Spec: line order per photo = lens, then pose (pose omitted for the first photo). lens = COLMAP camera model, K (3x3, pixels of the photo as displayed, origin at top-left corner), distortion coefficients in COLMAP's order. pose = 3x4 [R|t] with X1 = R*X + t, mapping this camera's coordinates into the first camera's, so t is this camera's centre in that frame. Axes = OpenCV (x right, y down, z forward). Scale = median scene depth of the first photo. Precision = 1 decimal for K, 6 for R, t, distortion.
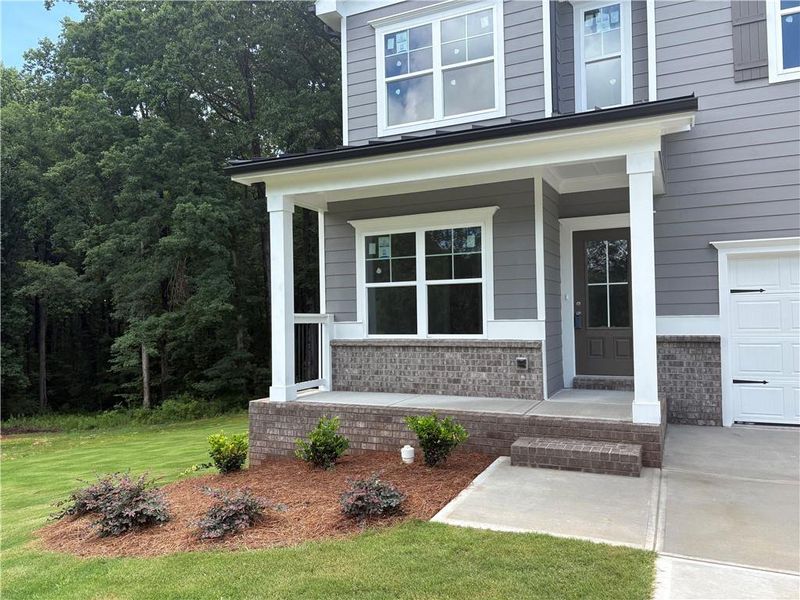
lens RADIAL K [[619.5, 0, 394.3], [0, 619.5, 302.5], [0, 0, 1]] dist [0.071800, -0.038937]
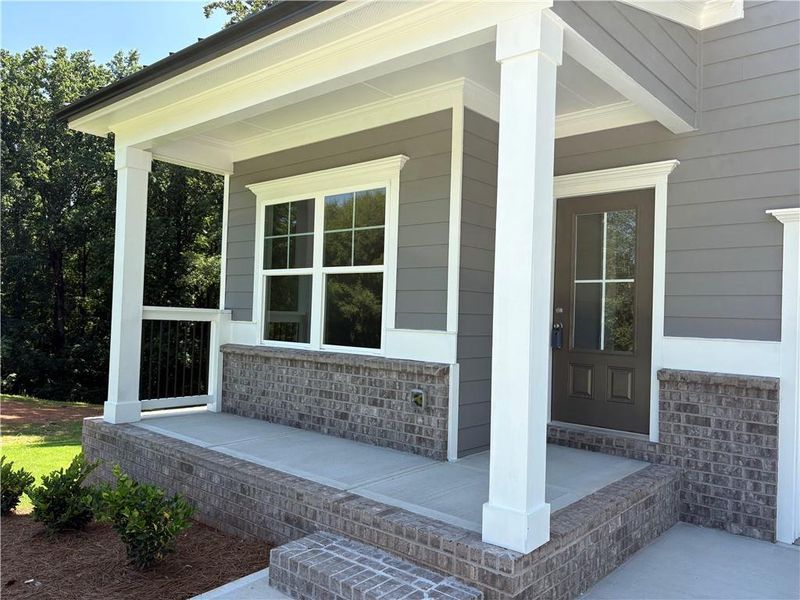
lens RADIAL K [[619.5, 0, 400.6], [0, 619.5, 306.2], [0, 0, 1]] dist [0.071800, -0.038937]
pose [[0.961428, 0.043657, -0.271569, 0.334096], [-0.043363, 0.999034, 0.007087, -0.000617], [0.271616, 0.004962, 0.962393, 0.358861]]
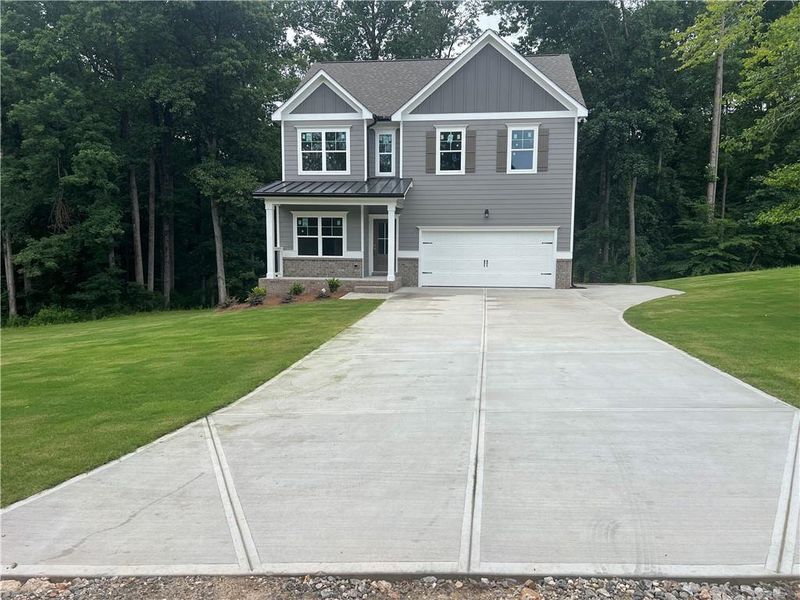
lens RADIAL K [[619.5, 0, 408.3], [0, 619.5, 304.1], [0, 0, 1]] dist [0.071800, -0.038937]
pose [[0.947832, -0.006925, 0.318695, -0.472202], [-0.032095, 0.992611, 0.117022, -0.070953], [-0.317150, -0.121145, 0.940606, -1.775856]]
